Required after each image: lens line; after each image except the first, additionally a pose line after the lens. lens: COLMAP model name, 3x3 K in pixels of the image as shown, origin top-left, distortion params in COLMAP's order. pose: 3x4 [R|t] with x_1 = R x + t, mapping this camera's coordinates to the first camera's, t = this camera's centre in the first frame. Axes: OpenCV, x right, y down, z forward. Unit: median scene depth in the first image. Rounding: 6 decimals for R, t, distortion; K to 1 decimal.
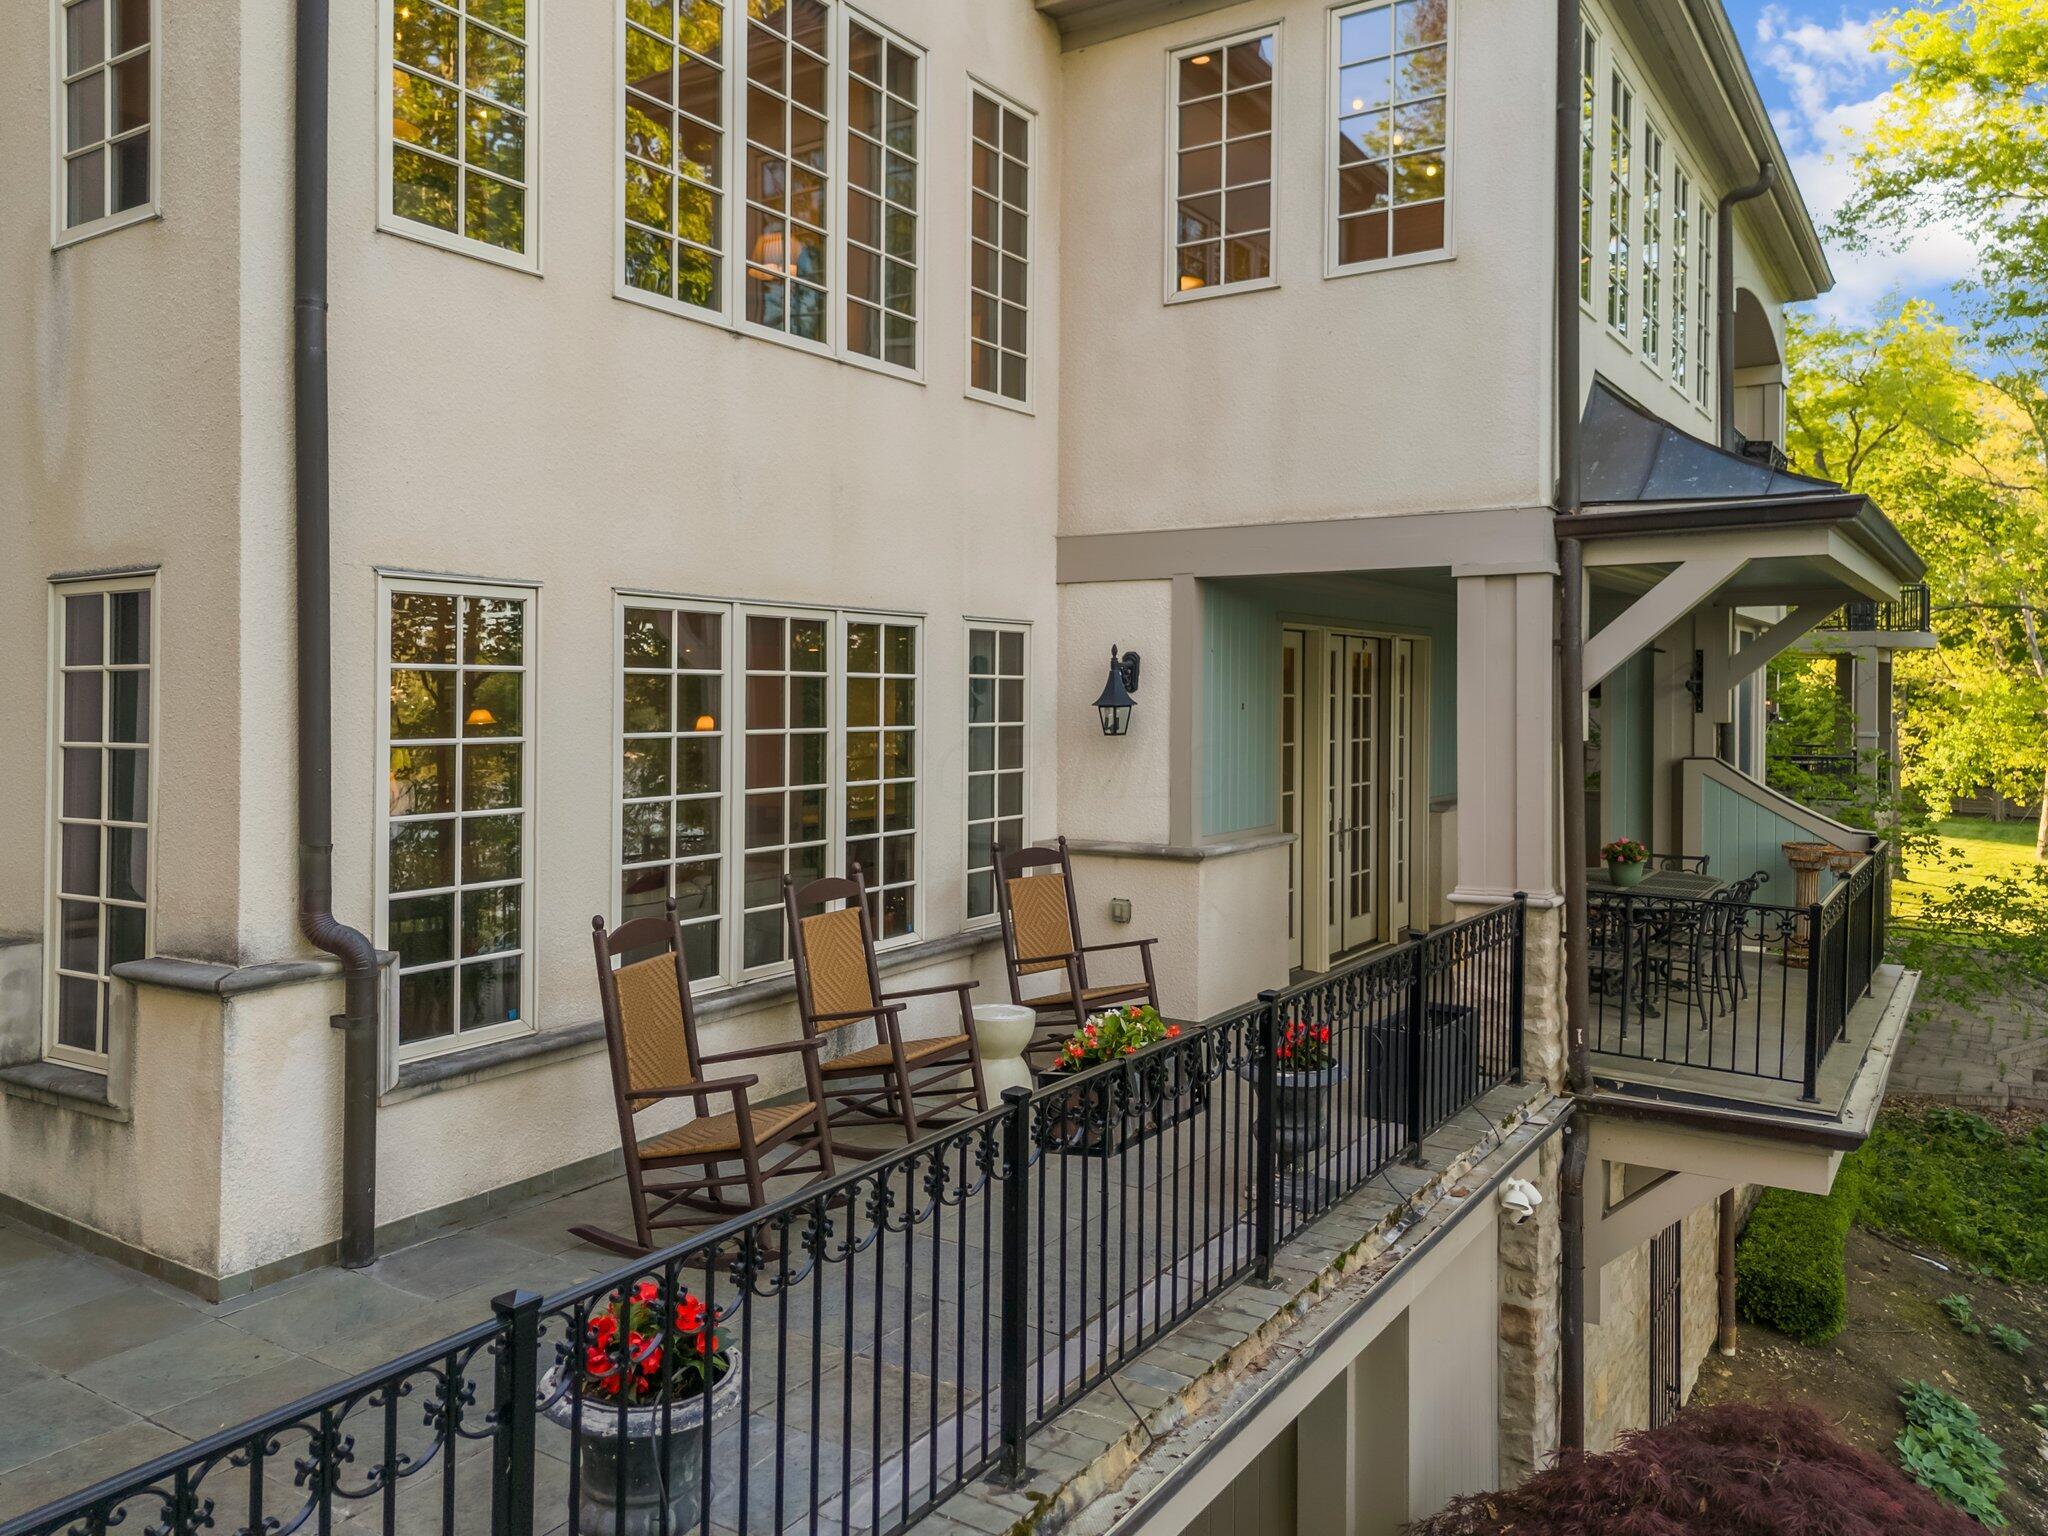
lens RADIAL K [[1551.6, 0, 1021.4], [0, 1551.6, 698.1], [0, 0, 1]] dist [0.064094, -0.059837]
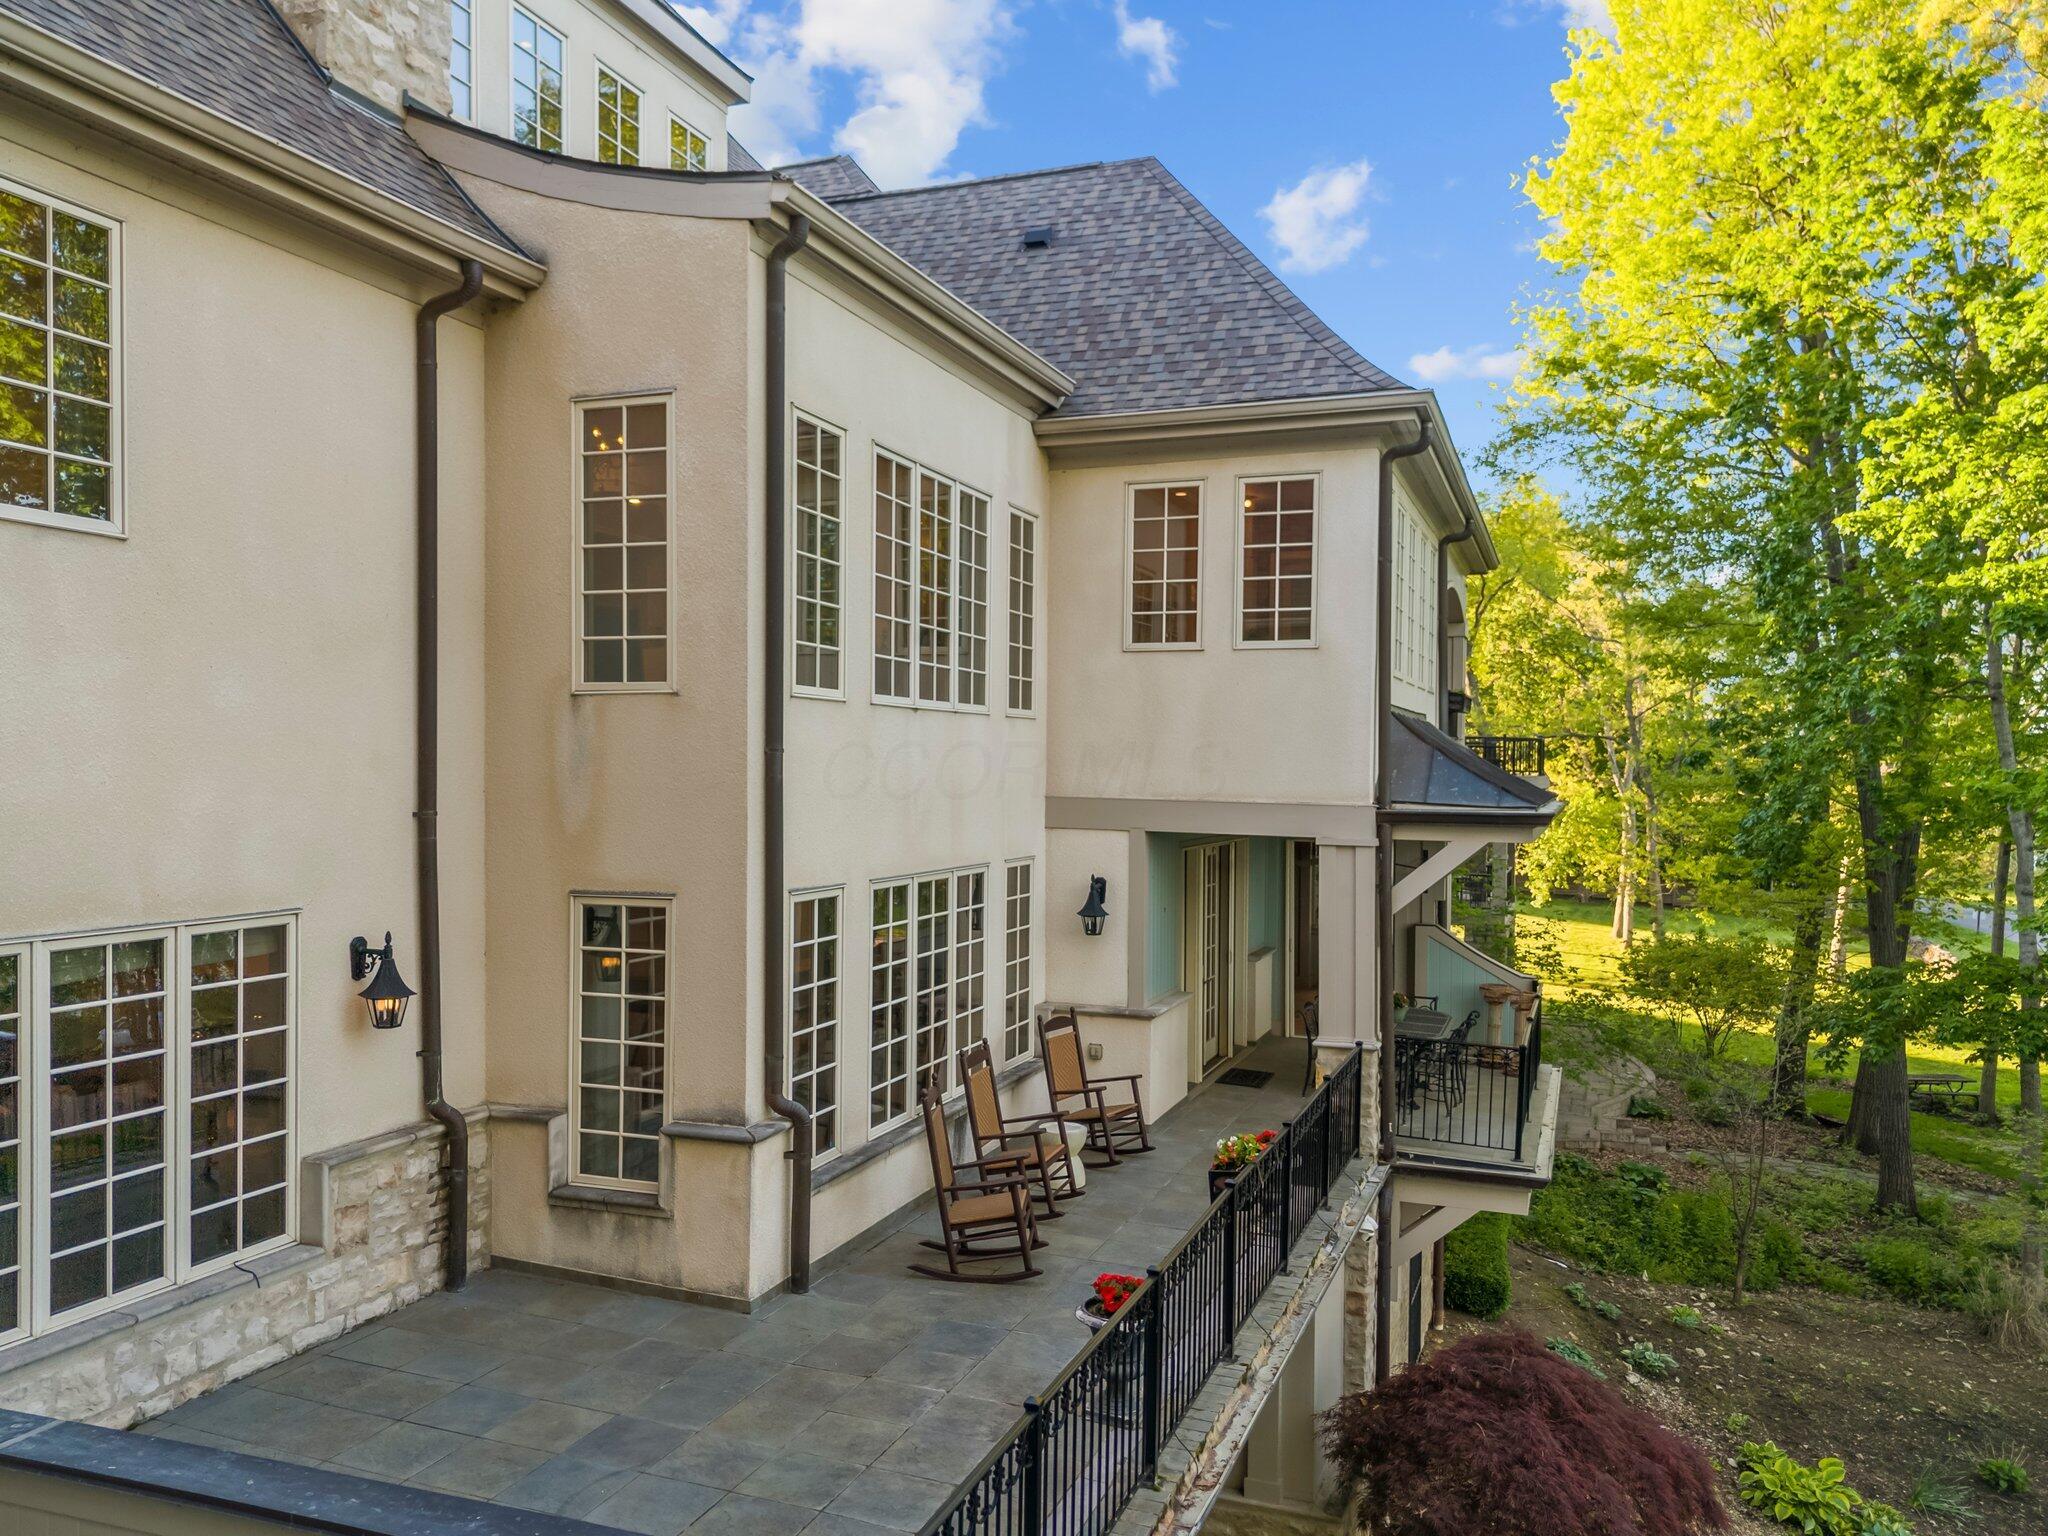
lens RADIAL K [[1536.7, 0, 1024.0], [0, 1536.7, 768.0], [0, 0, 1]] dist [0.132407, -0.259429]
pose [[0.977342, 0.011775, 0.211337, -0.362125], [-0.012203, 0.999925, 0.000720, -0.155384], [-0.211313, -0.003283, 0.977413, -0.507279]]
